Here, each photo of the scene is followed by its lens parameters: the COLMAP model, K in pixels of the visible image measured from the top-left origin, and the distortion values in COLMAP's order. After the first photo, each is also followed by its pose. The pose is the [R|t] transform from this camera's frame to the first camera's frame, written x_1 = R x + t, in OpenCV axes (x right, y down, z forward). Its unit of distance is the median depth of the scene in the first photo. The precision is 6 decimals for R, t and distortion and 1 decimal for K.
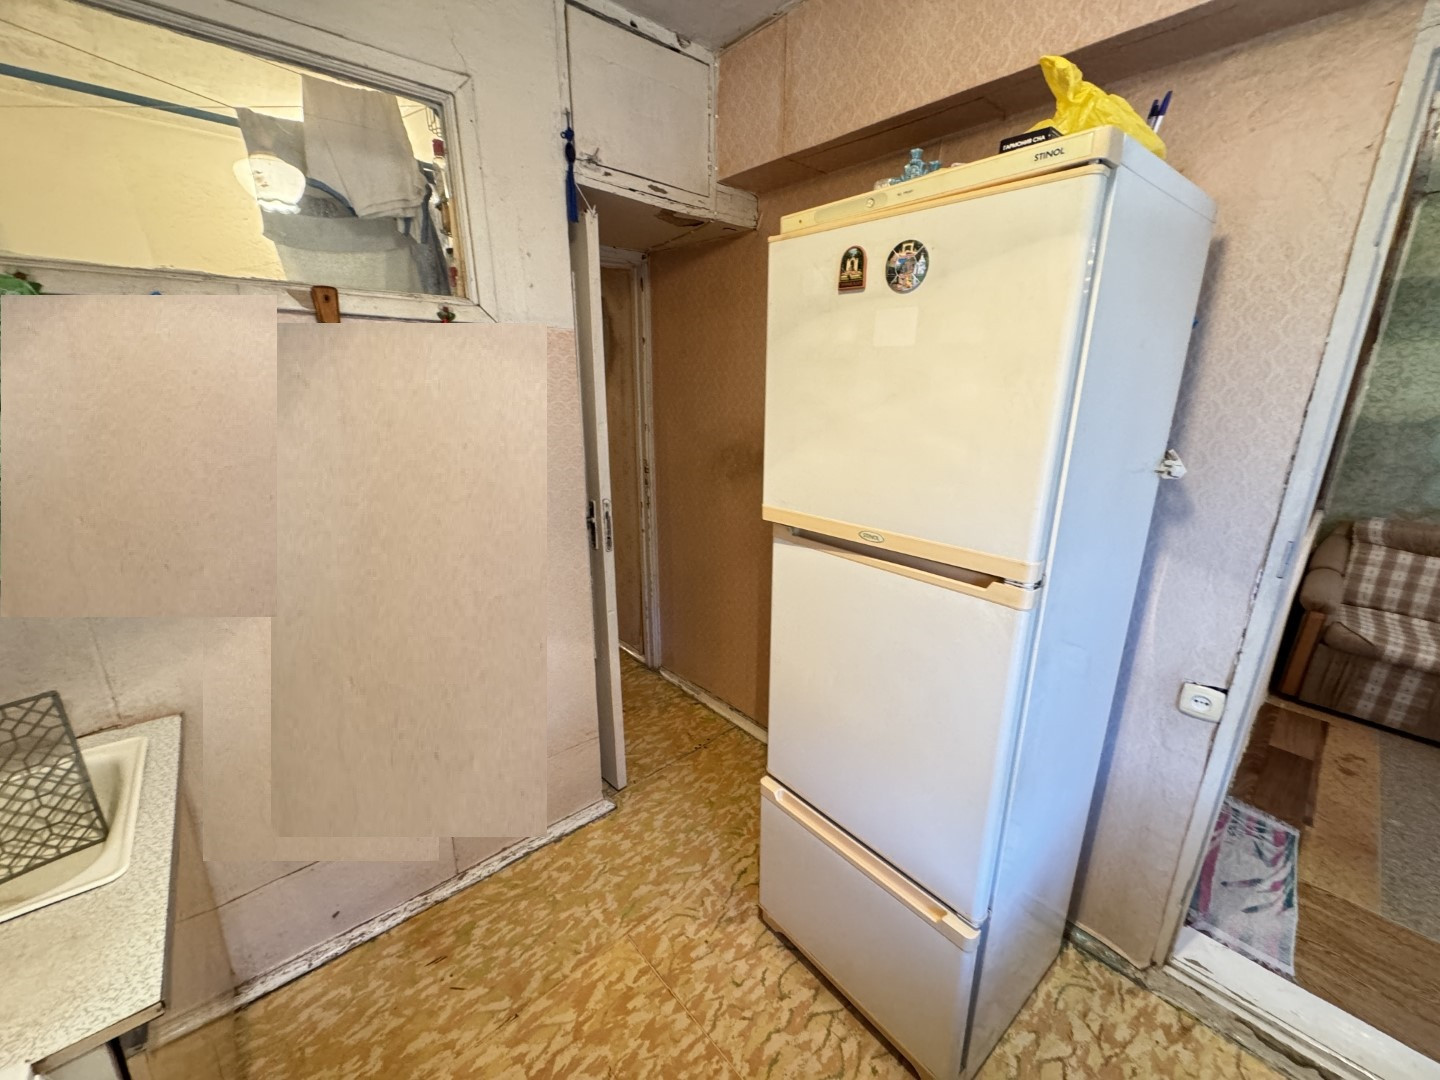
lens RADIAL K [[567.0, 0, 720.7], [0, 567.0, 544.4], [0, 0, 1]] dist [-0.001238, -0.000179]
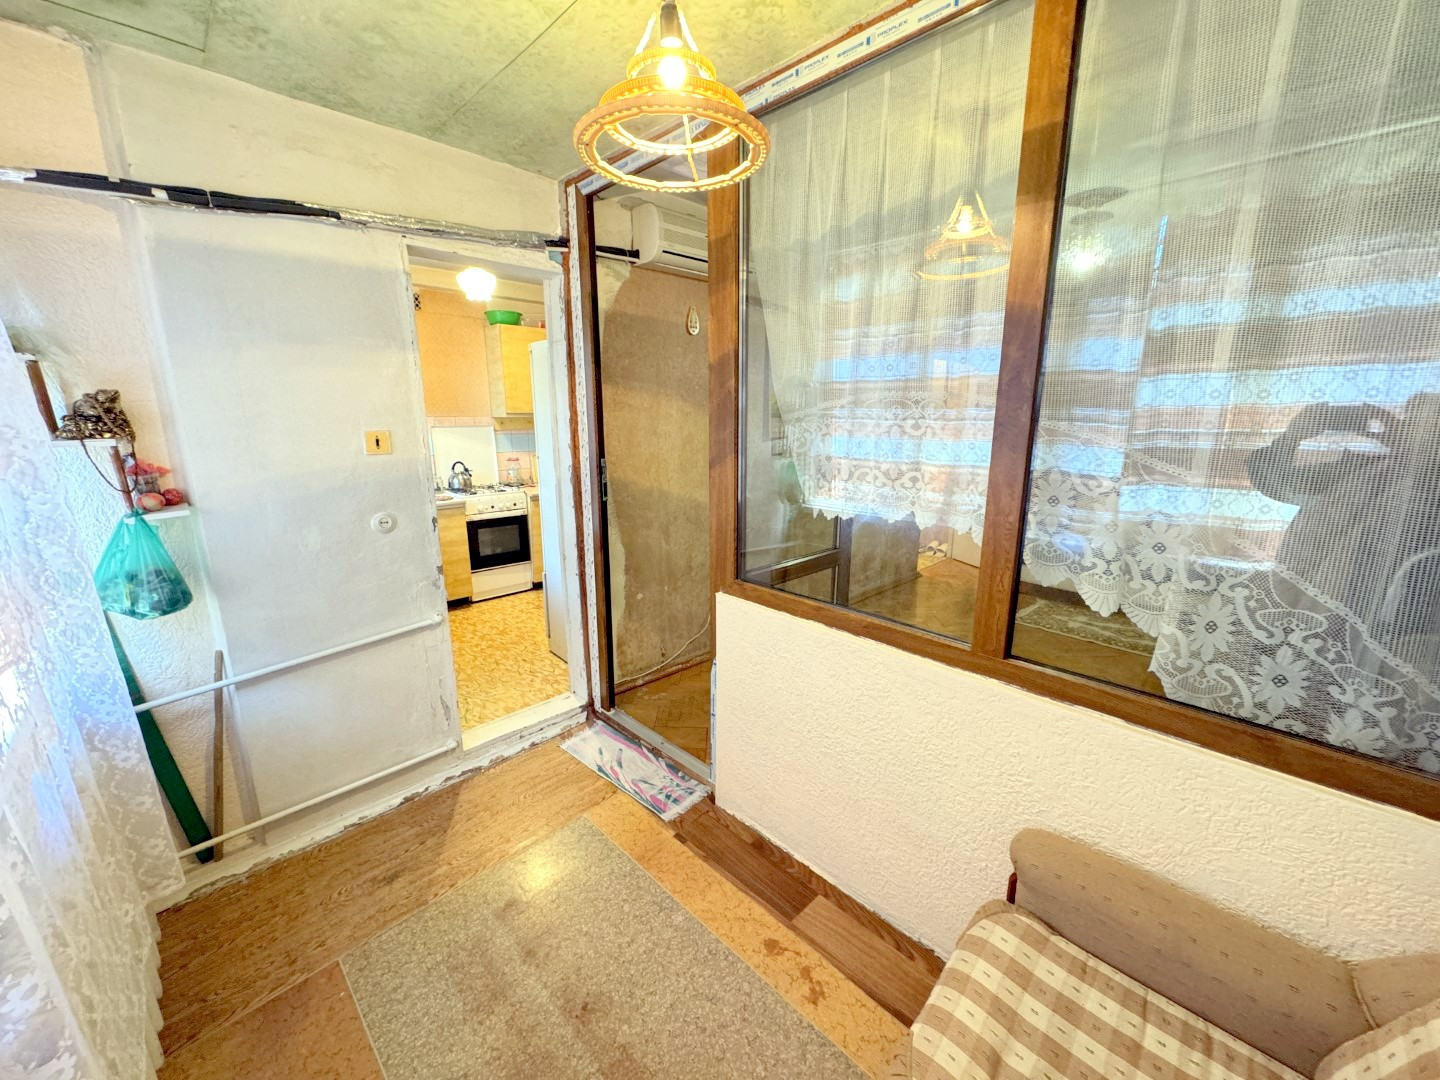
lens RADIAL K [[567.0, 0, 718.1], [0, 567.0, 544.2], [0, 0, 1]] dist [-0.001238, -0.000179]
pose [[0.044506, 0.223415, -0.973707, 1.538961], [-0.278770, 0.938734, 0.202649, -0.170829], [0.959326, 0.262421, 0.104061, 0.674084]]
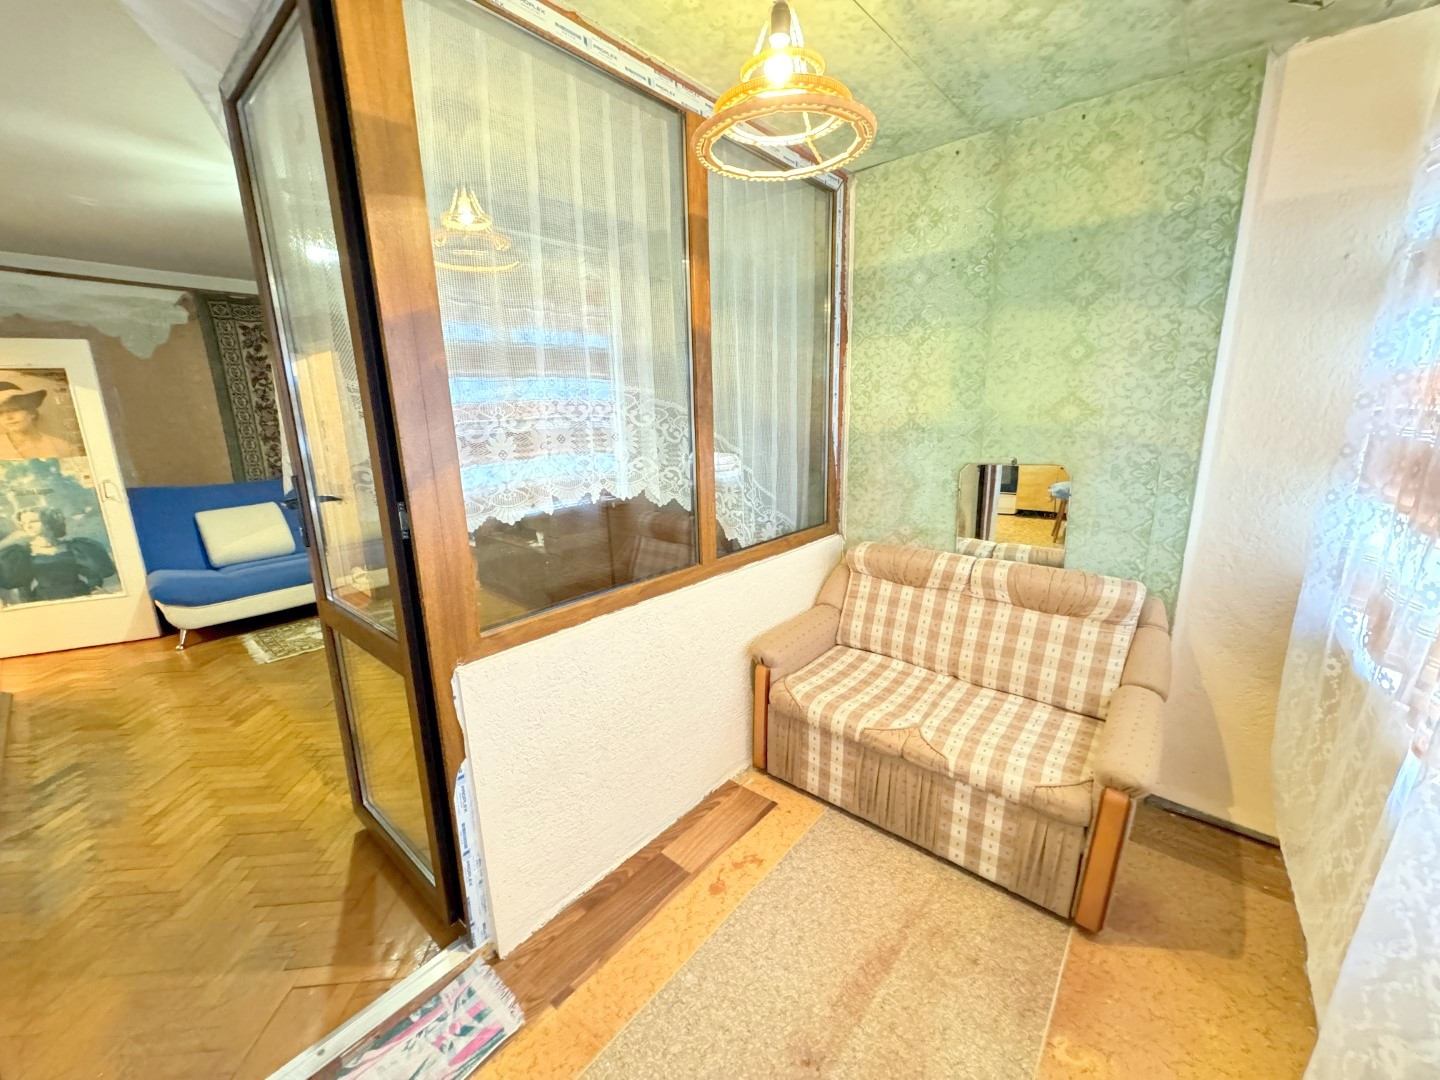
lens RADIAL K [[567.0, 0, 721.3], [0, 567.0, 543.8], [0, 0, 1]] dist [-0.001238, -0.000179]
pose [[0.989745, -0.055129, 0.131781, 0.955694], [0.061605, 0.997060, -0.045575, -0.022475], [-0.128881, 0.053226, 0.990231, 0.202831]]
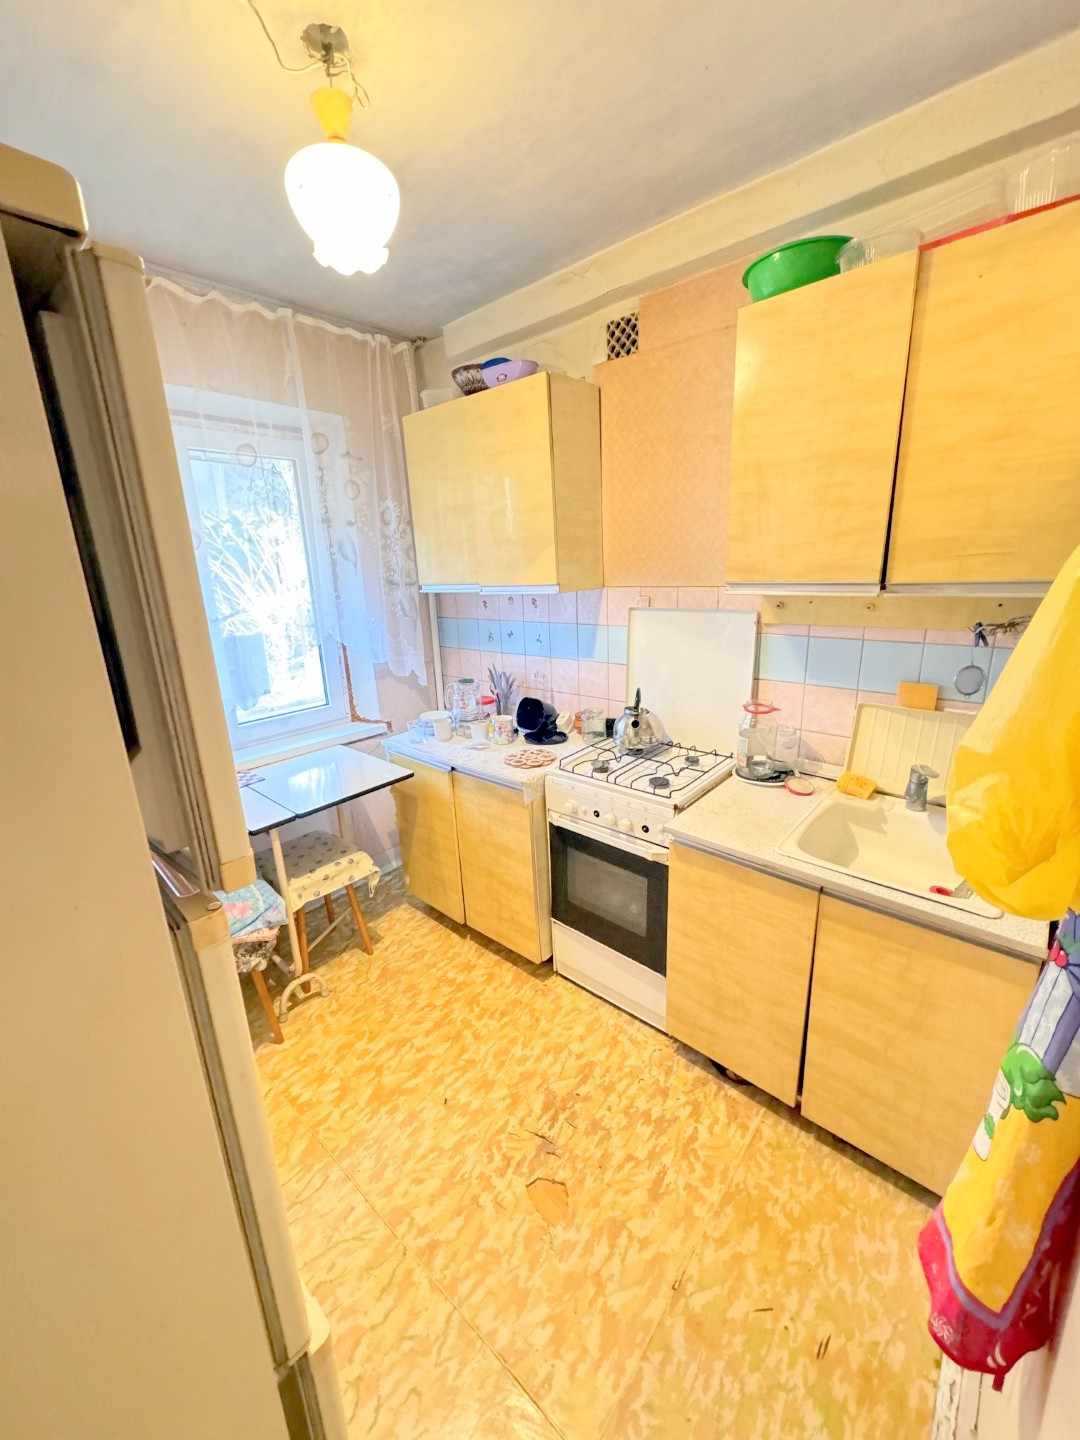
lens RADIAL K [[567.0, 0, 541.5], [0, 567.0, 718.7], [0, 0, 1]] dist [-0.001238, -0.000179]
pose [[-0.991825, 0.066973, -0.108619, -0.066673], [0.000253, 0.852231, 0.523165, -0.213380], [0.127606, 0.518861, -0.845281, 0.699385]]
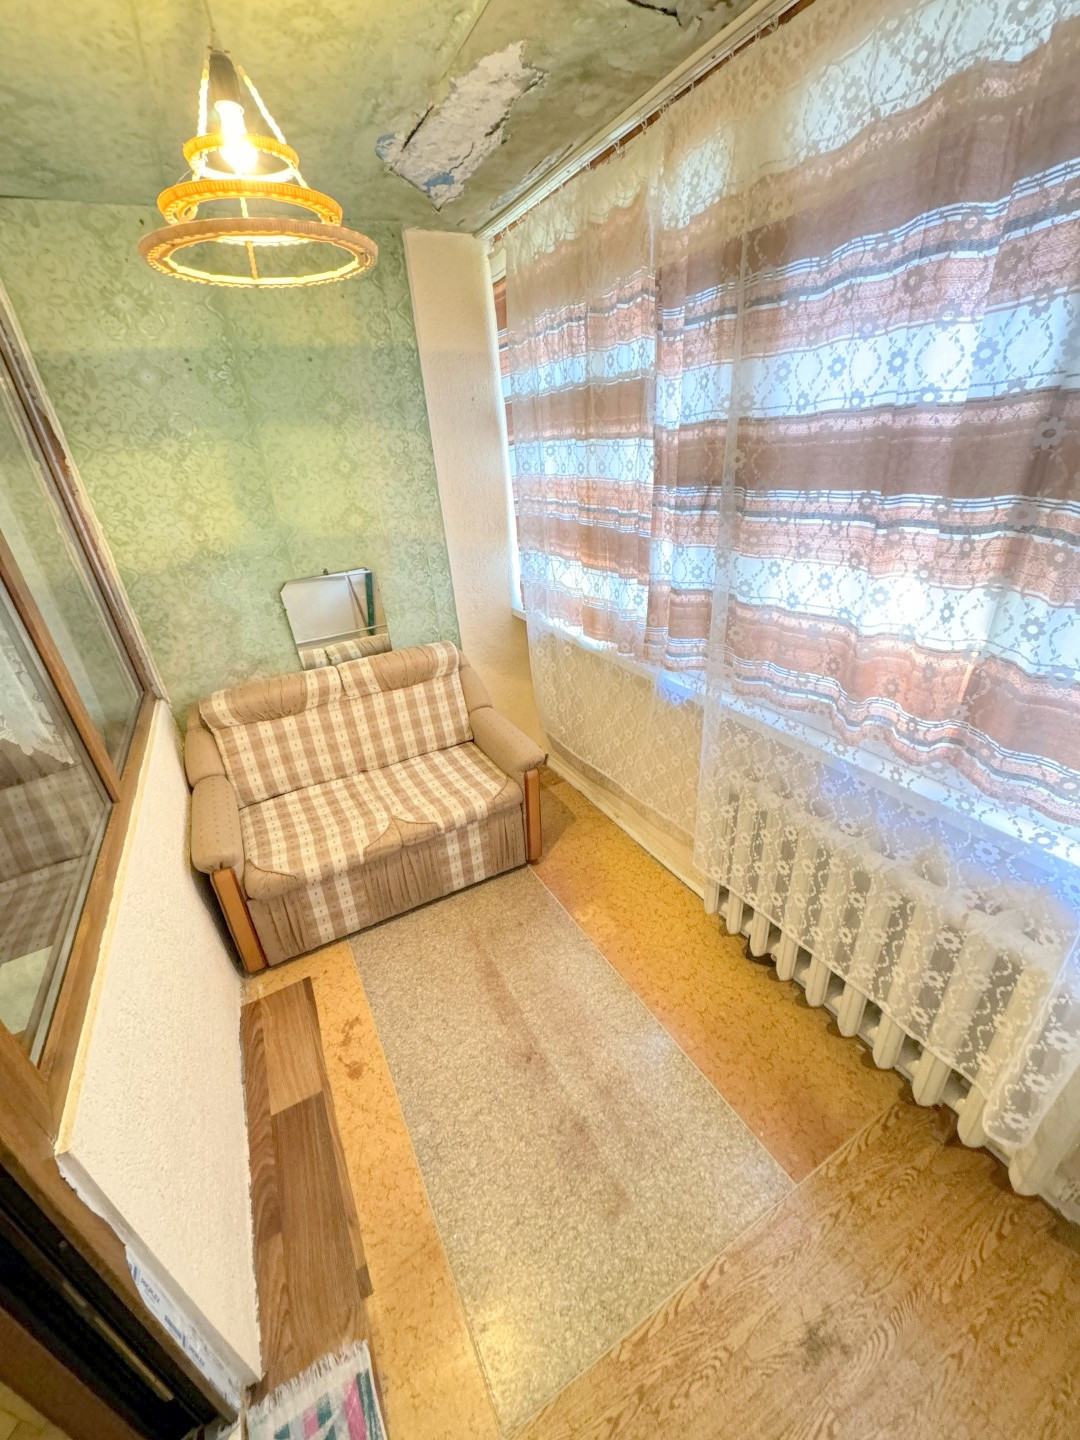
lens RADIAL K [[567.0, 0, 536.8], [0, 567.0, 723.1], [0, 0, 1]] dist [-0.001238, -0.000179]
pose [[0.236805, -0.453235, 0.859361, 0.675940], [0.345970, 0.865876, 0.361336, -0.161113], [-0.907870, 0.211747, 0.361850, 0.388558]]
